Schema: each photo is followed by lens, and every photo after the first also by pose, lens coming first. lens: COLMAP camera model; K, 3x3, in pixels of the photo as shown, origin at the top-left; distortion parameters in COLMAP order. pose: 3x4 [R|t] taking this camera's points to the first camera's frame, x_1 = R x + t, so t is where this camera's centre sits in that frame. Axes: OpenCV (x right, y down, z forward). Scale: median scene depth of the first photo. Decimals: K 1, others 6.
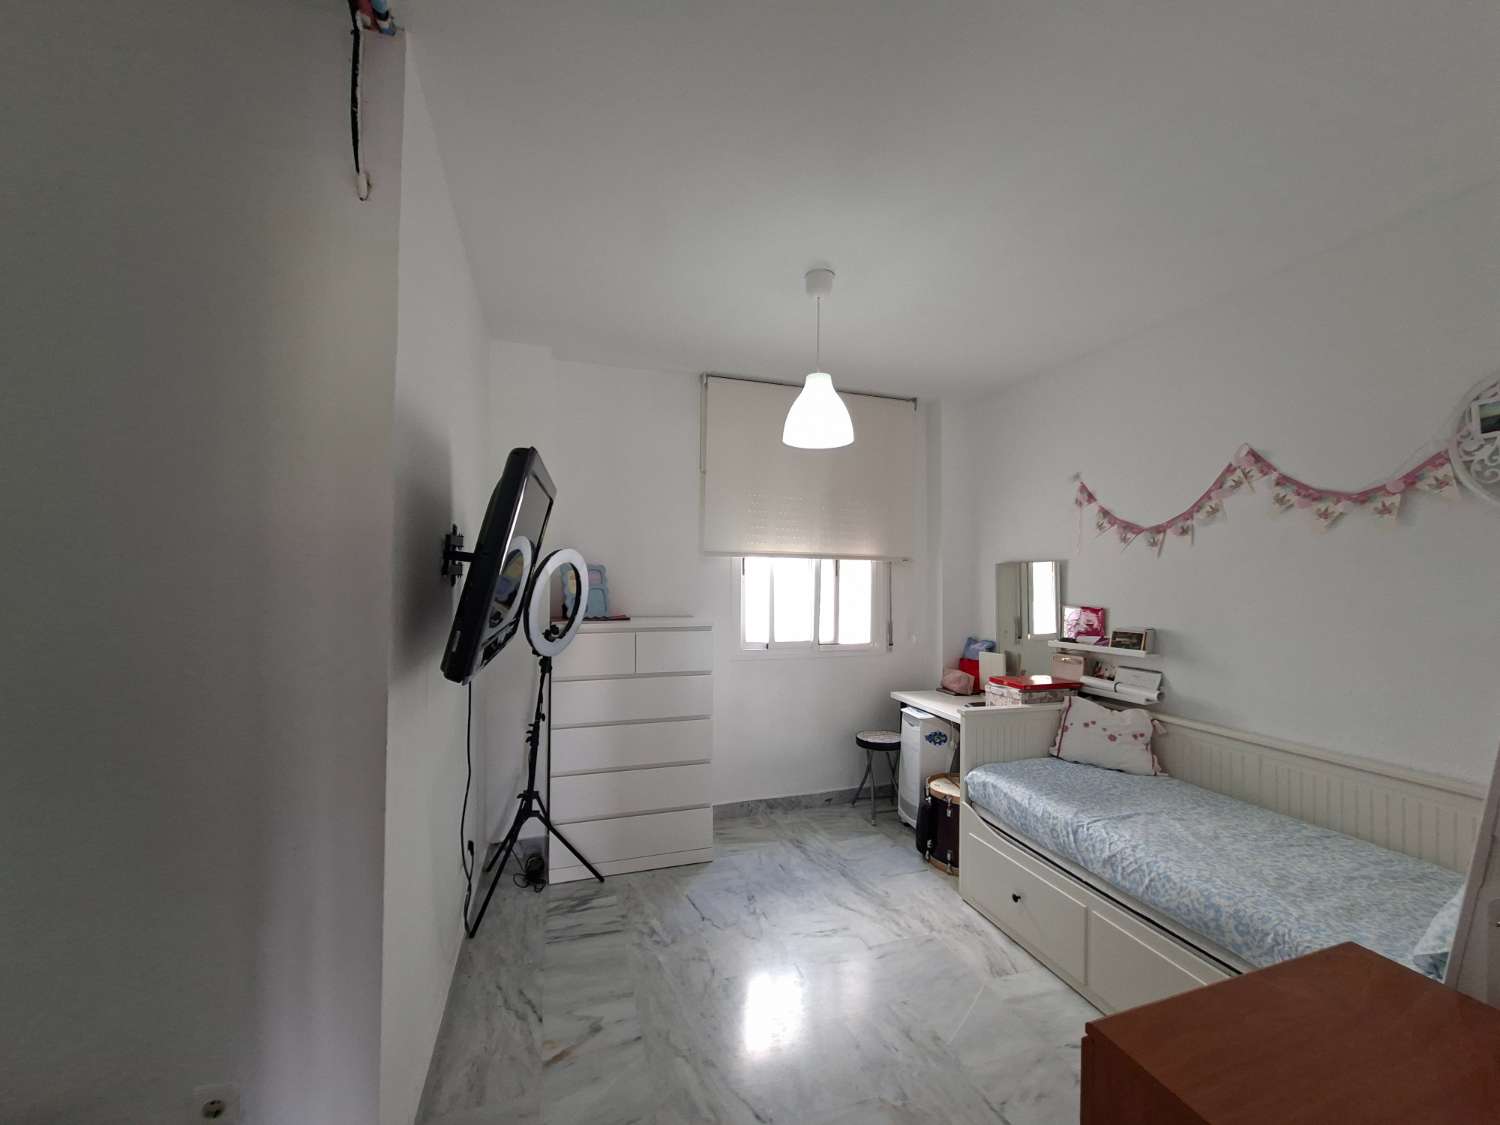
lens RADIAL K [[591.7, 0, 743.1], [0, 591.7, 570.0], [0, 0, 1]] dist [0.001963, 0.001470]
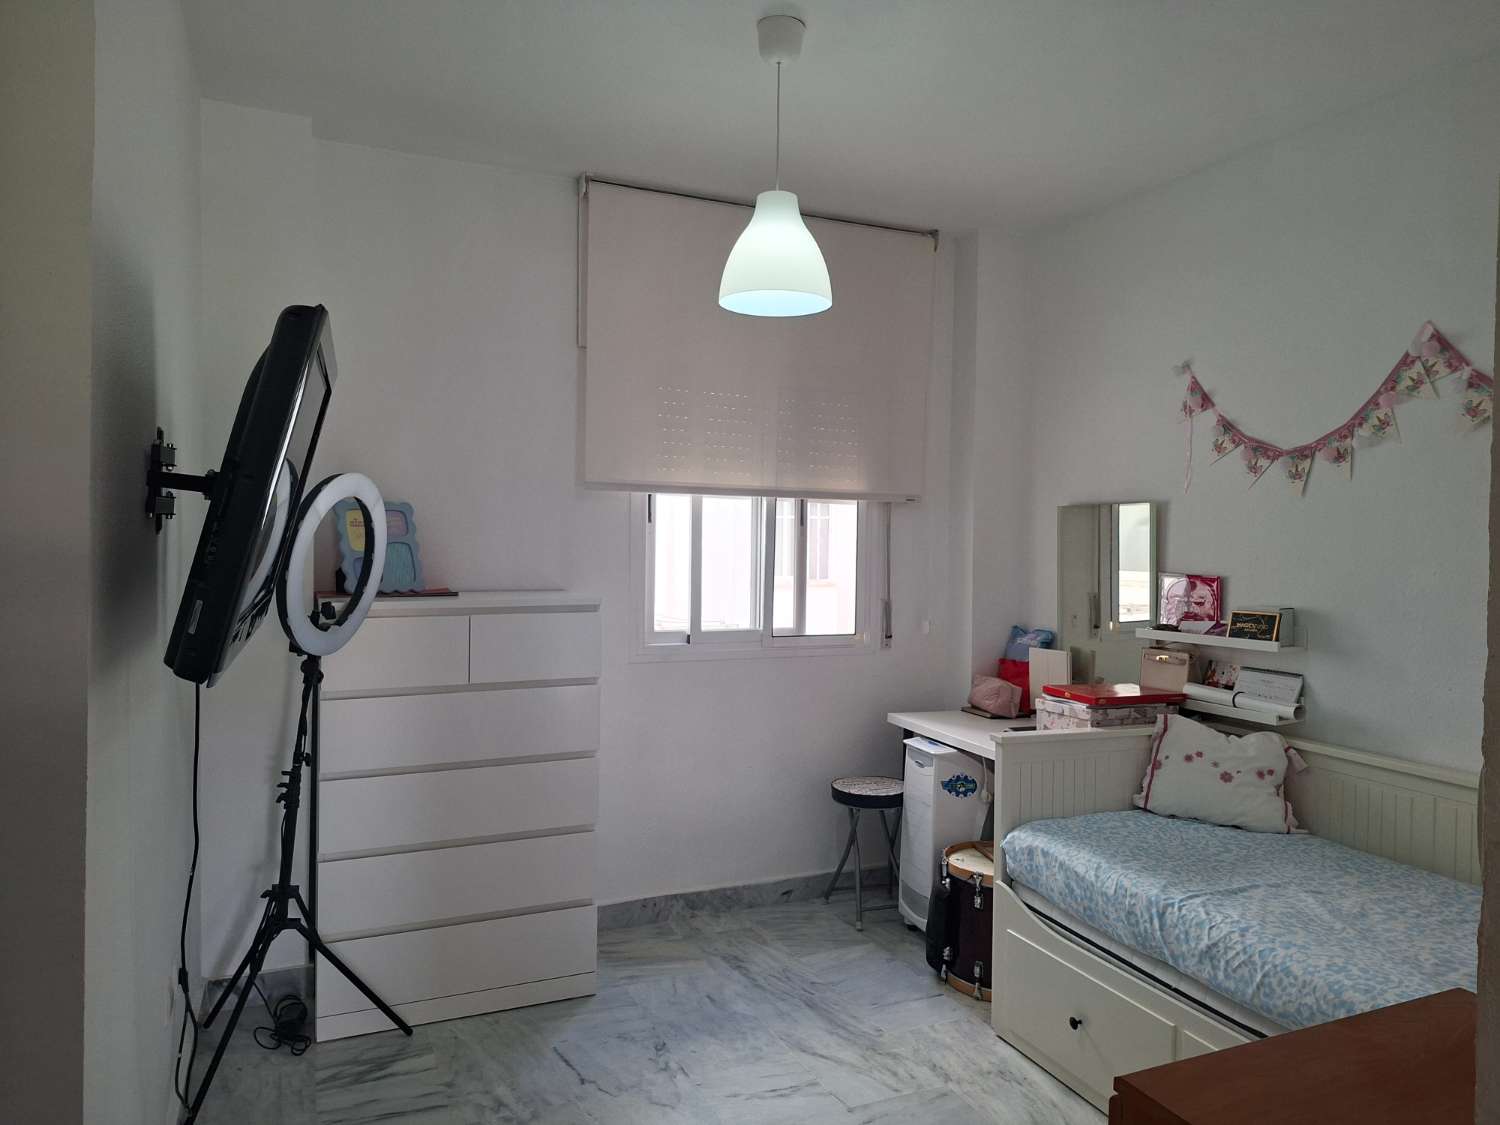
lens RADIAL K [[1050.3, 0, 733.7], [0, 1050.3, 548.7], [0, 0, 1]] dist [0.079333, -0.073613]
pose [[0.995779, 0.005161, 0.091636, -0.014845], [-0.007750, 0.999580, 0.027919, 0.007223], [-0.091454, -0.028511, 0.995401, -0.088084]]
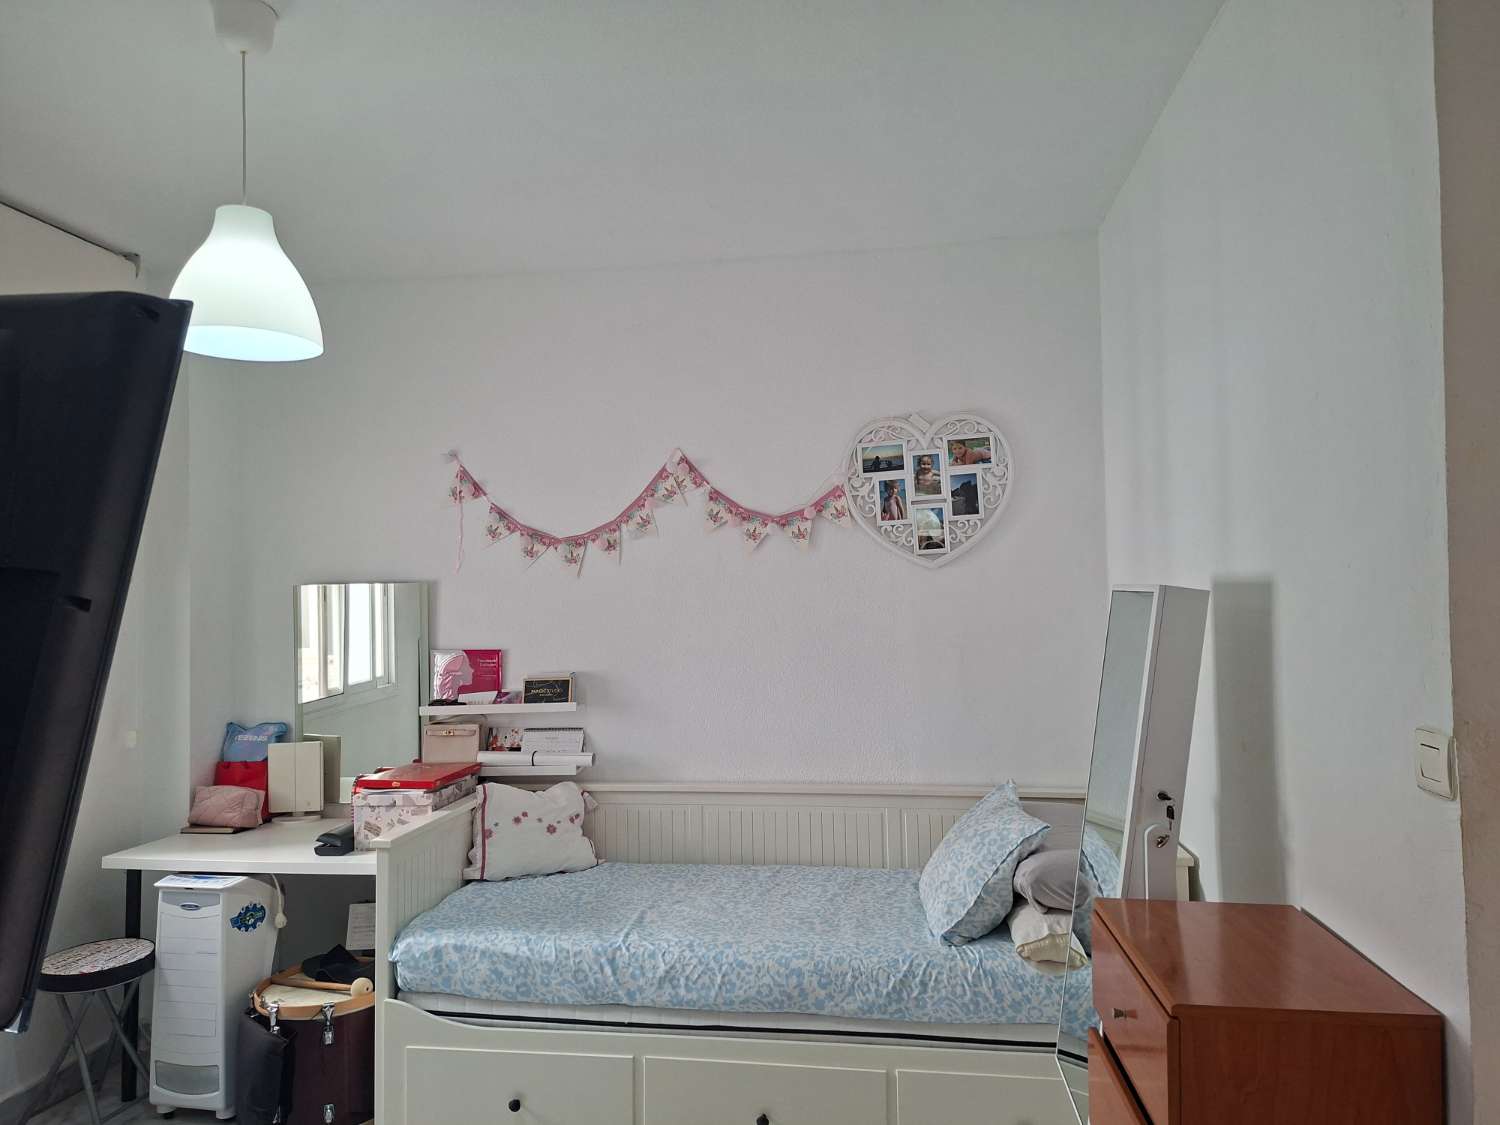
lens RADIAL K [[1050.3, 0, 744.0], [0, 1050.3, 556.3], [0, 0, 1]] dist [0.079333, -0.073613]
pose [[0.427406, 0.015466, 0.903927, -0.411301], [0.008282, 0.999745, -0.021021, -0.017961], [-0.904022, 0.016471, 0.427169, 0.214936]]
